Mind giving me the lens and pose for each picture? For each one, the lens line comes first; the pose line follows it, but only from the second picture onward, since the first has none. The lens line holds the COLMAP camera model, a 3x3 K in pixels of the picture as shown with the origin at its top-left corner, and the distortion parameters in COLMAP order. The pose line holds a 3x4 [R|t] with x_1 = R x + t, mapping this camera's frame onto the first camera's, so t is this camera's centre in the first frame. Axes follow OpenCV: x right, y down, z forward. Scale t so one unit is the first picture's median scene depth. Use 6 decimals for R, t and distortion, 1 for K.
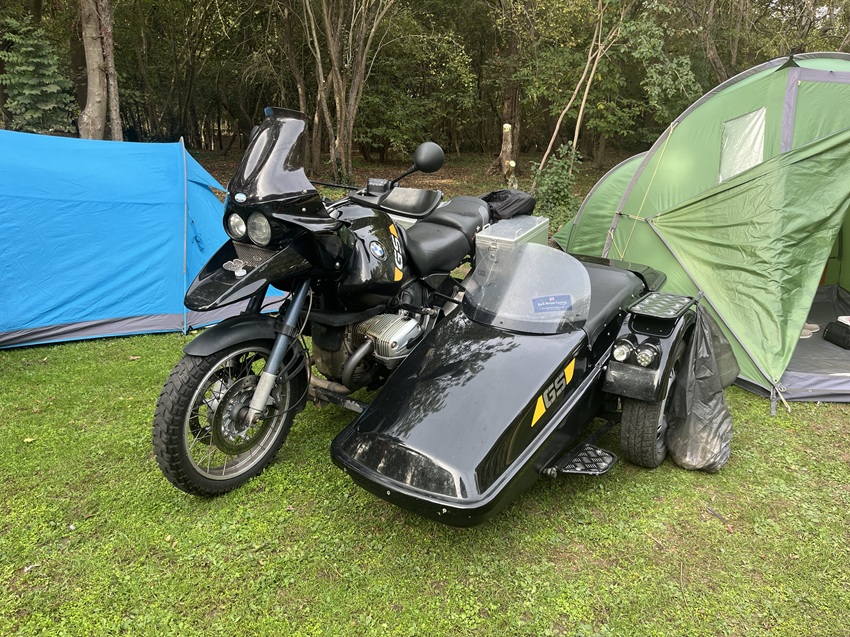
lens RADIAL K [[621.0, 0, 425.0], [0, 621.0, 318.5], [0, 0, 1]] dist [0.071746, -0.099553]
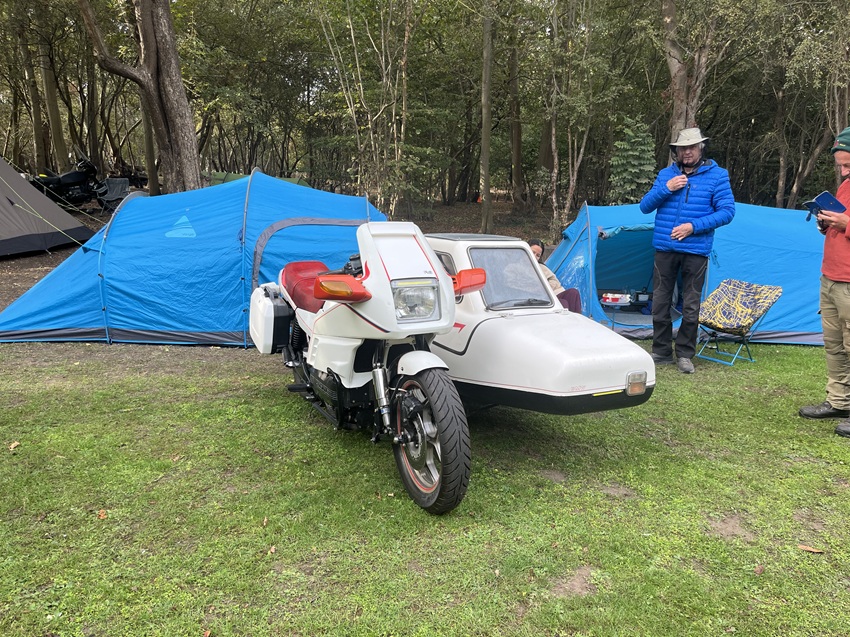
lens RADIAL K [[621.0, 0, 425.0], [0, 621.0, 318.5], [0, 0, 1]] dist [0.071746, -0.099553]
pose [[0.870966, 0.115415, -0.477595, -0.577760], [-0.159247, 0.985859, -0.052169, 0.183382], [0.464820, 0.121493, 0.877030, -0.665921]]
